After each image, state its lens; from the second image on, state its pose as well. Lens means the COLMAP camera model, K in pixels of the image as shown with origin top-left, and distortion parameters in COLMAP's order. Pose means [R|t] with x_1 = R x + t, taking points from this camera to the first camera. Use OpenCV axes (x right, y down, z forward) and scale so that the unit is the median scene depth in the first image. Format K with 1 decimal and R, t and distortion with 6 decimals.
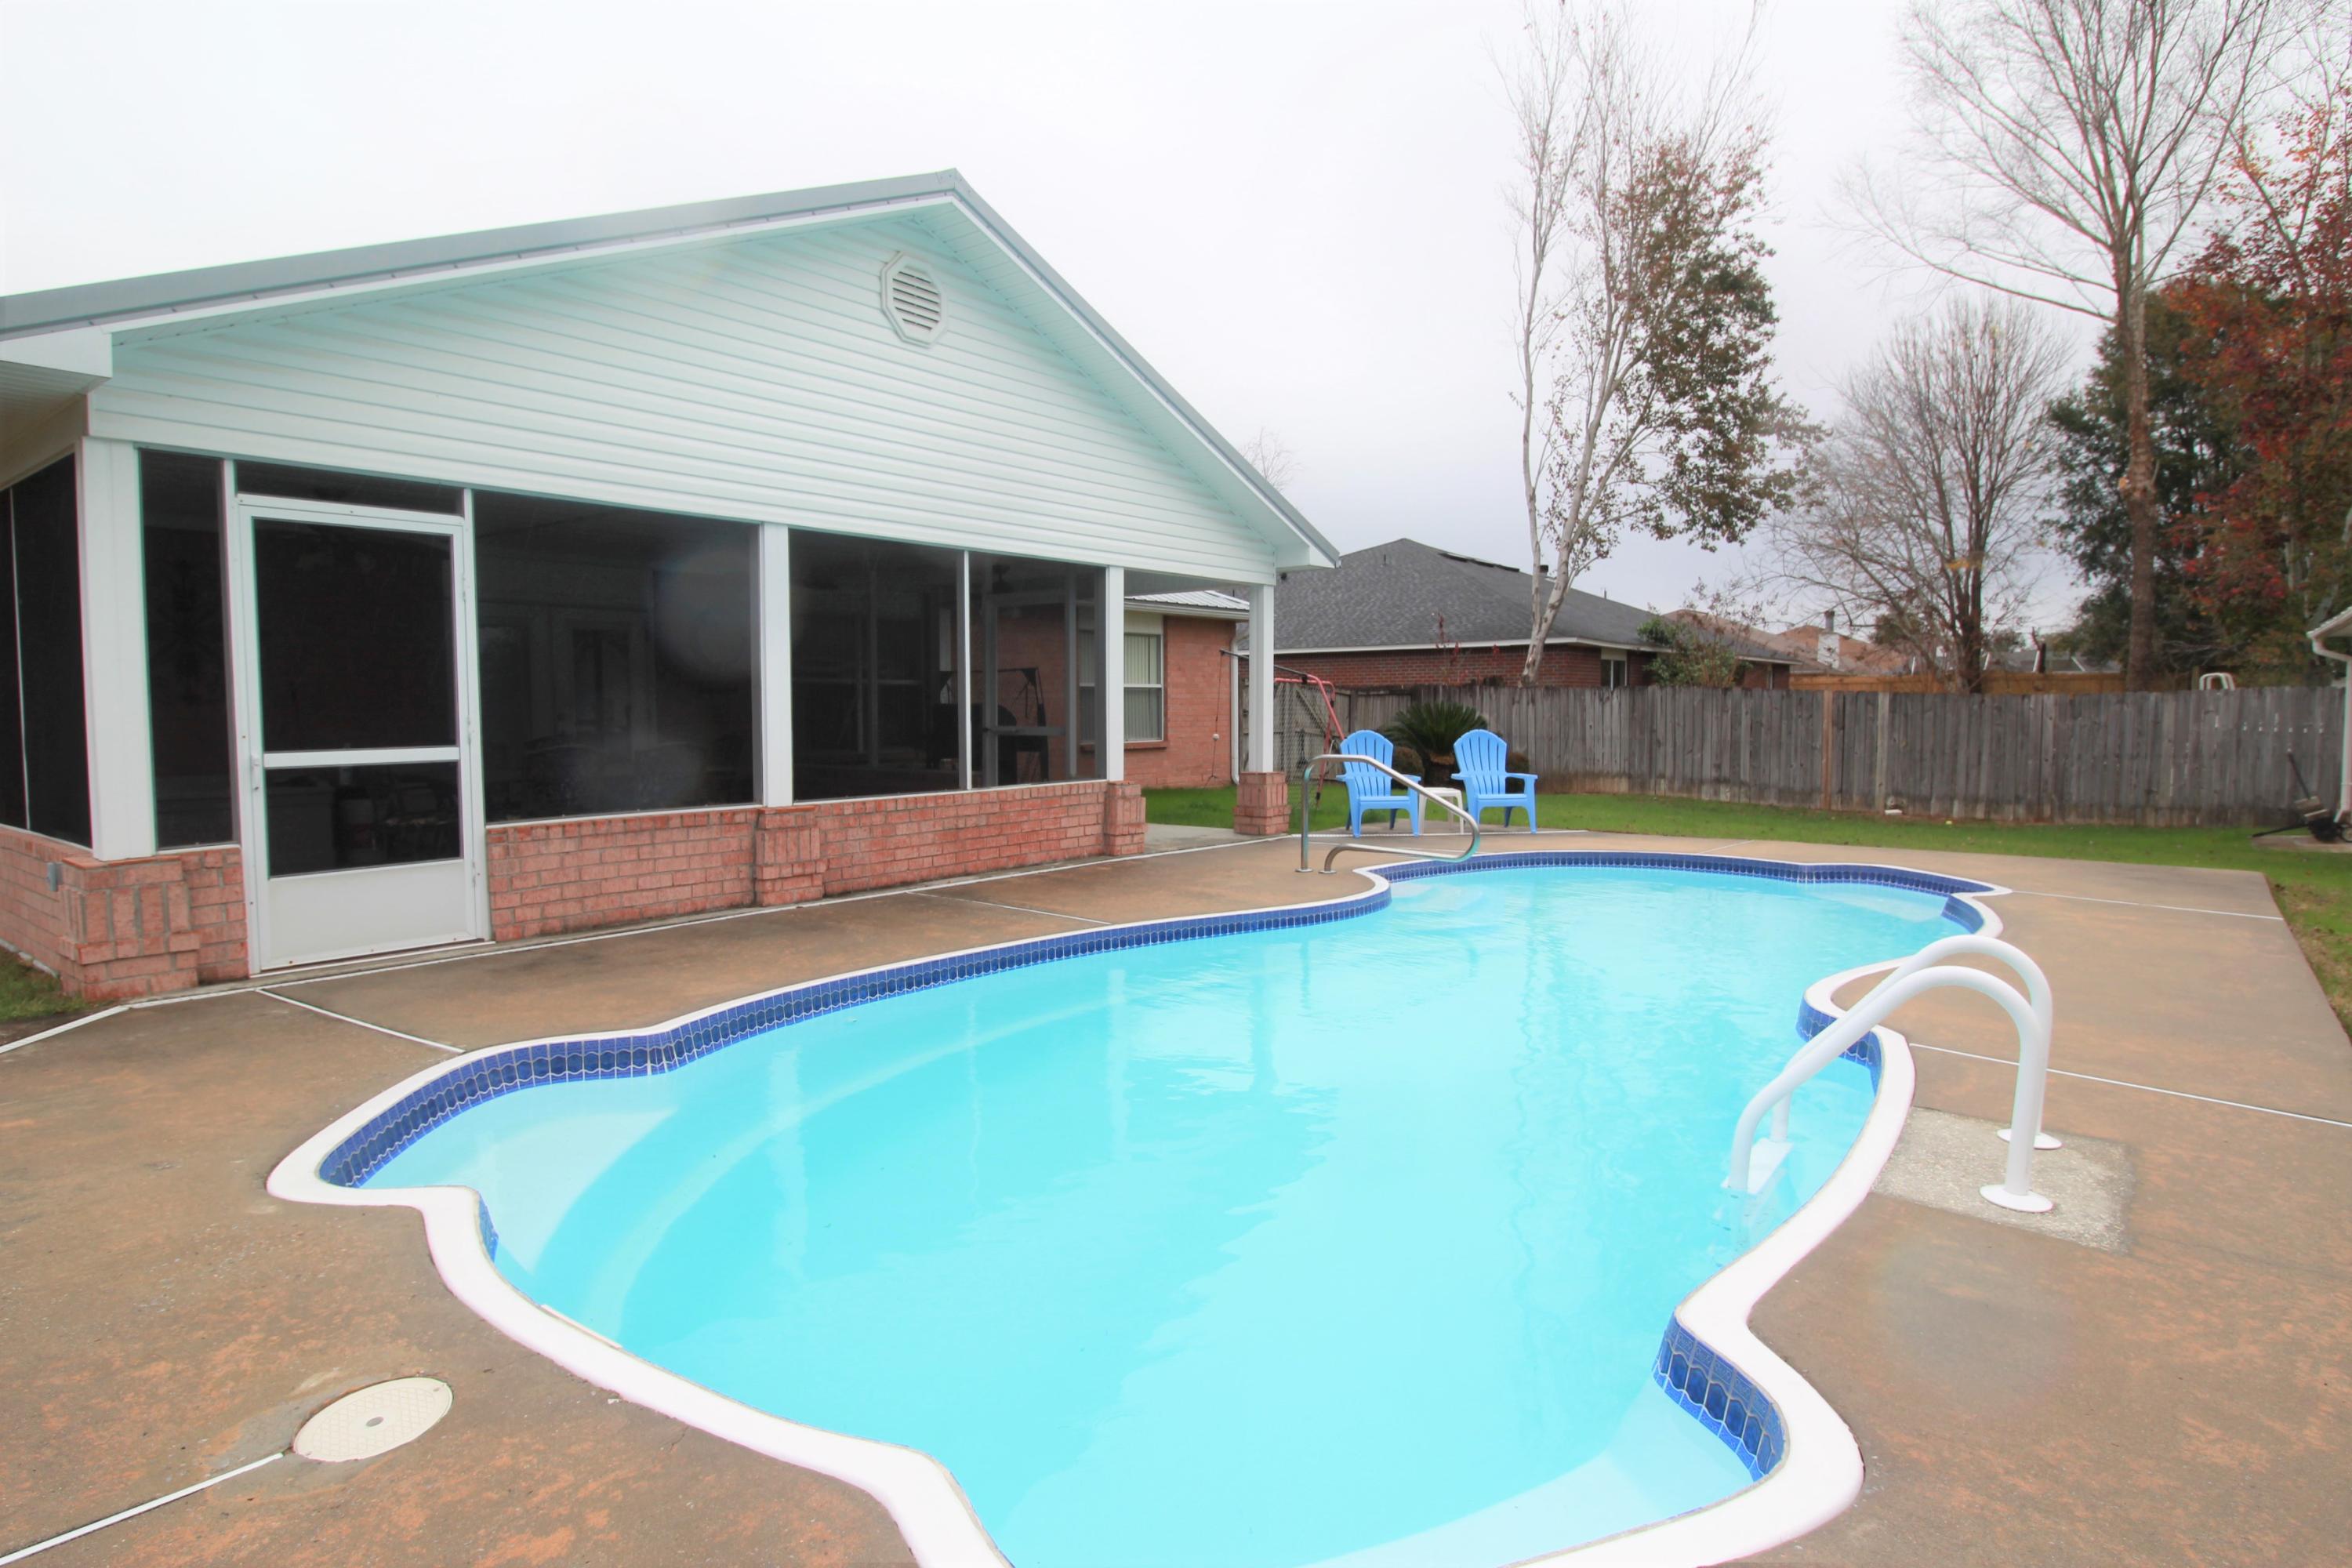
lens RADIAL K [[1250.5, 0, 1179.9], [0, 1250.5, 780.0], [0, 0, 1]] dist [-0.006013, -0.002270]
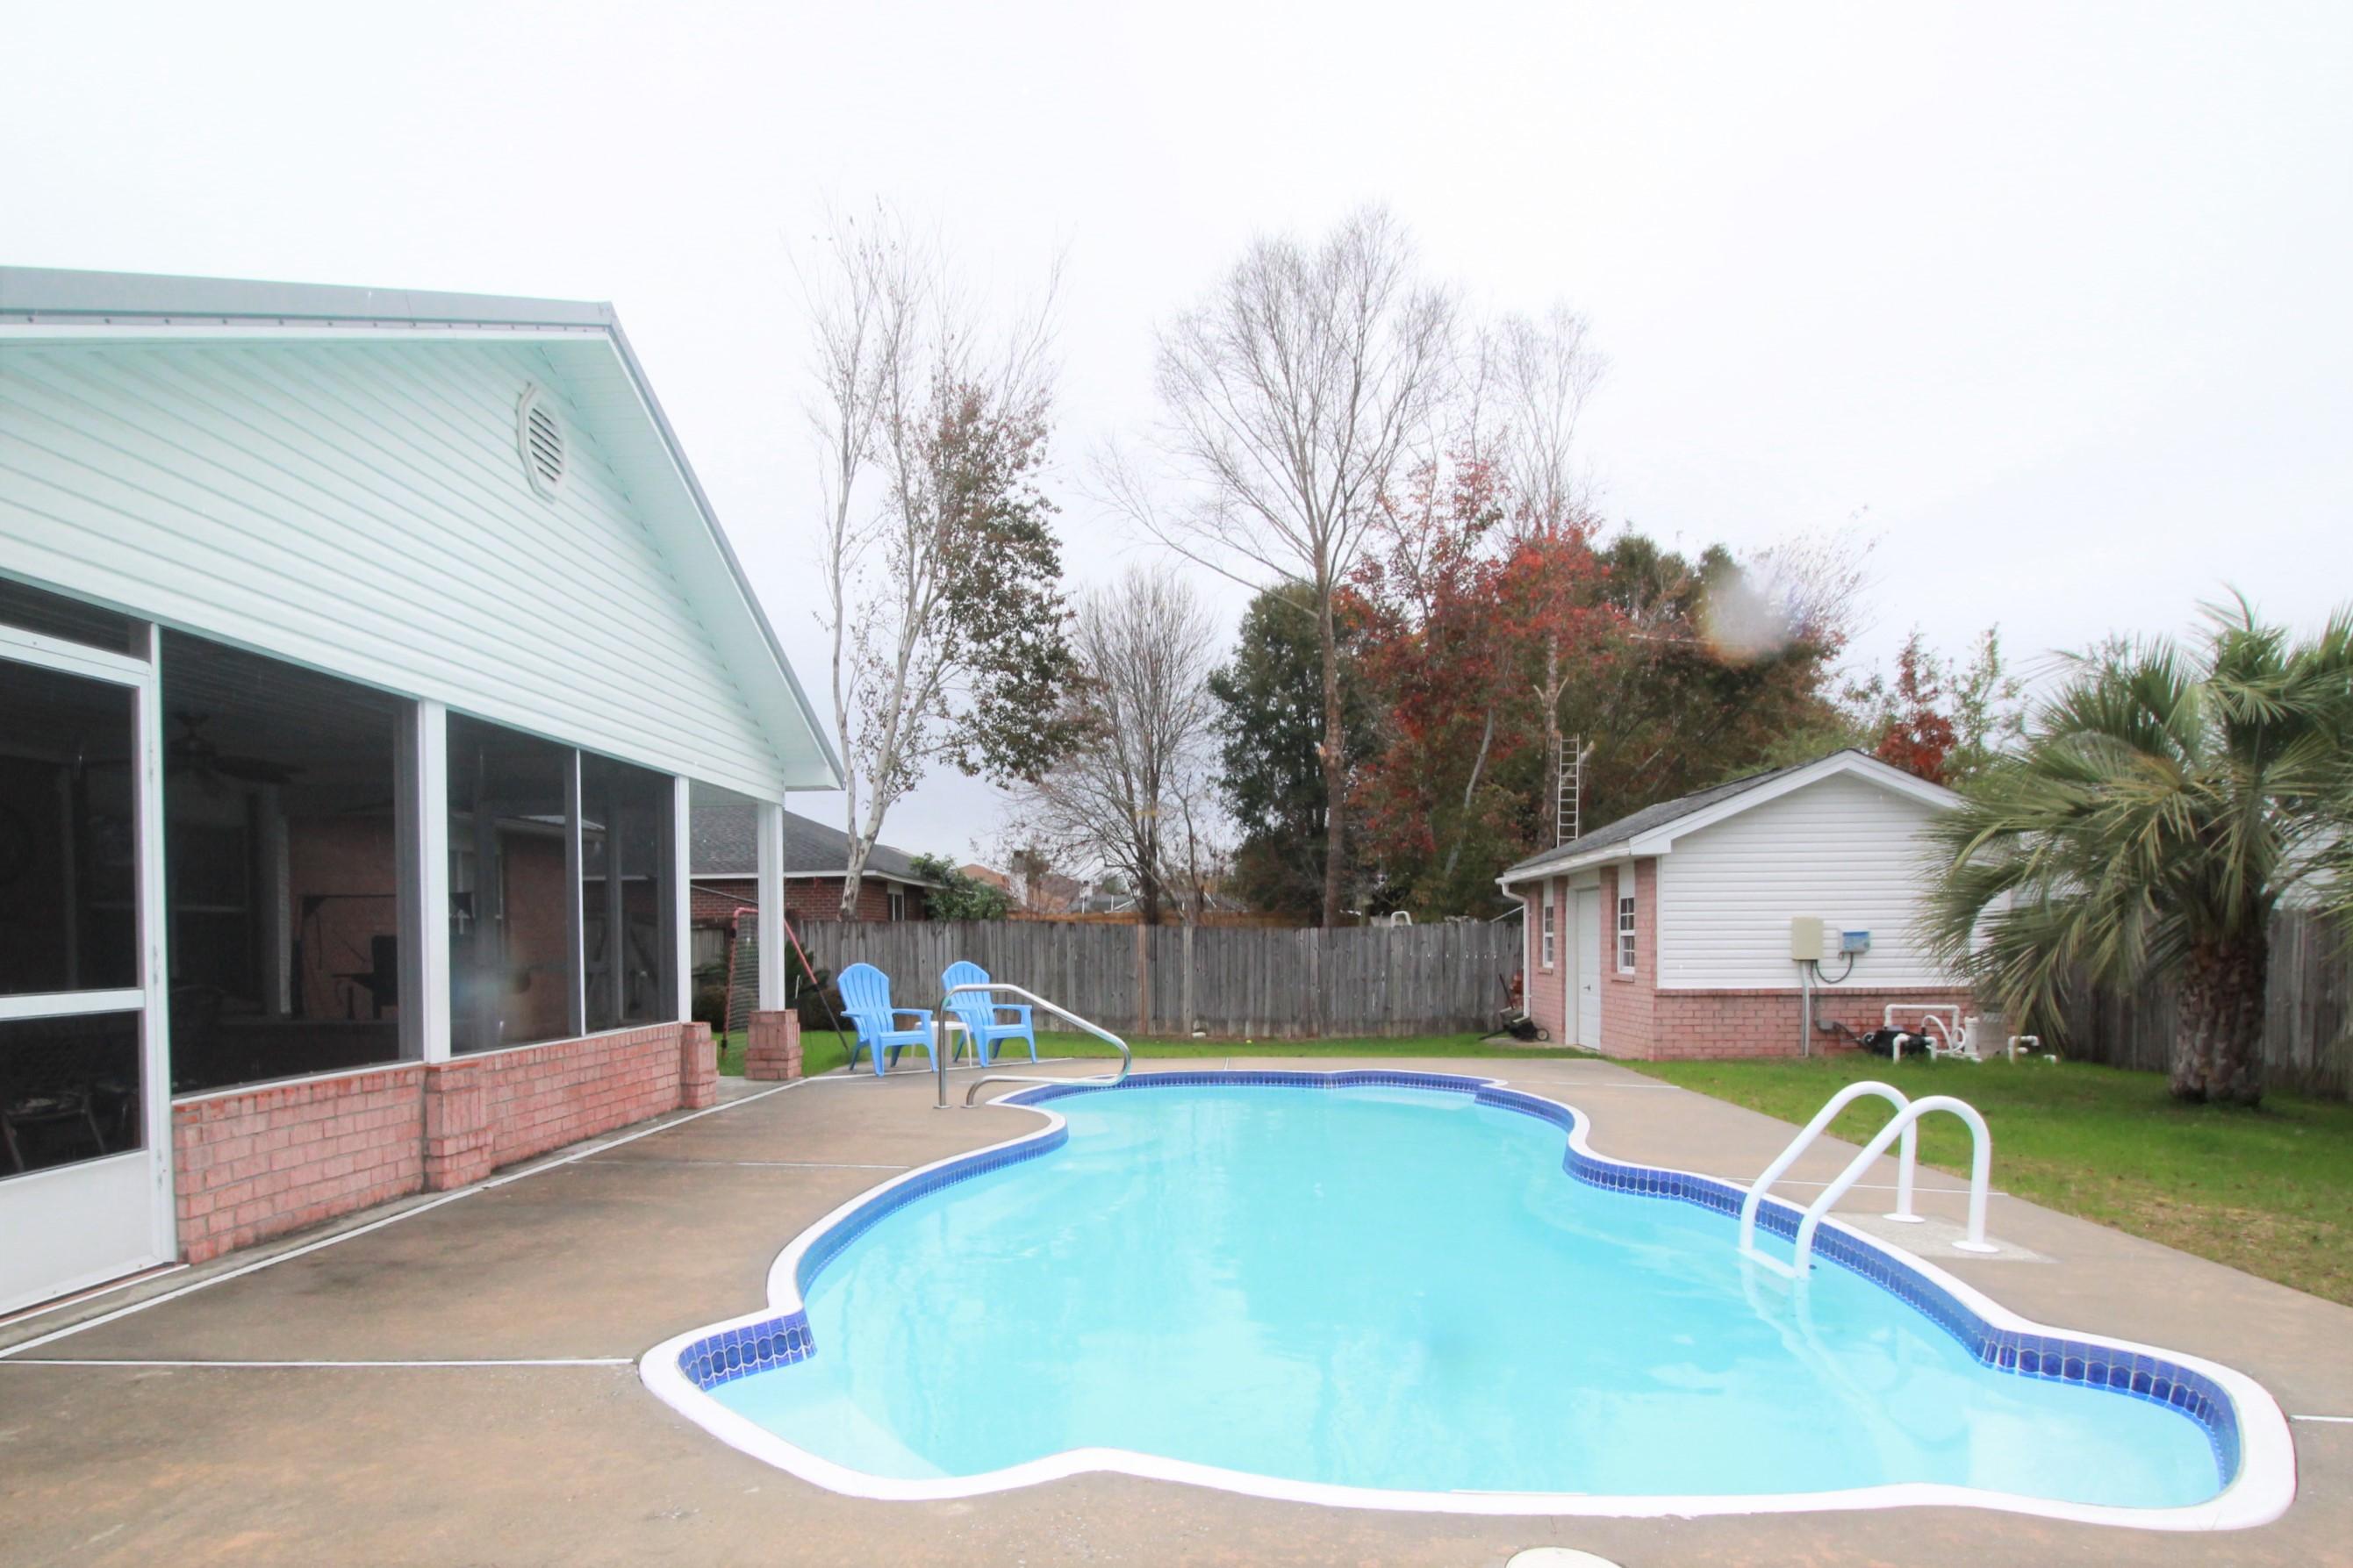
lens RADIAL K [[1361.8, 0, 1117.5], [0, 1361.8, 979.5], [0, 0, 1]] dist [-0.008169, -0.002507]
pose [[0.846130, -0.019448, 0.532622, -0.144568], [0.037095, 0.999060, -0.022449, 0.001517], [-0.531684, 0.038752, 0.846056, 0.019461]]
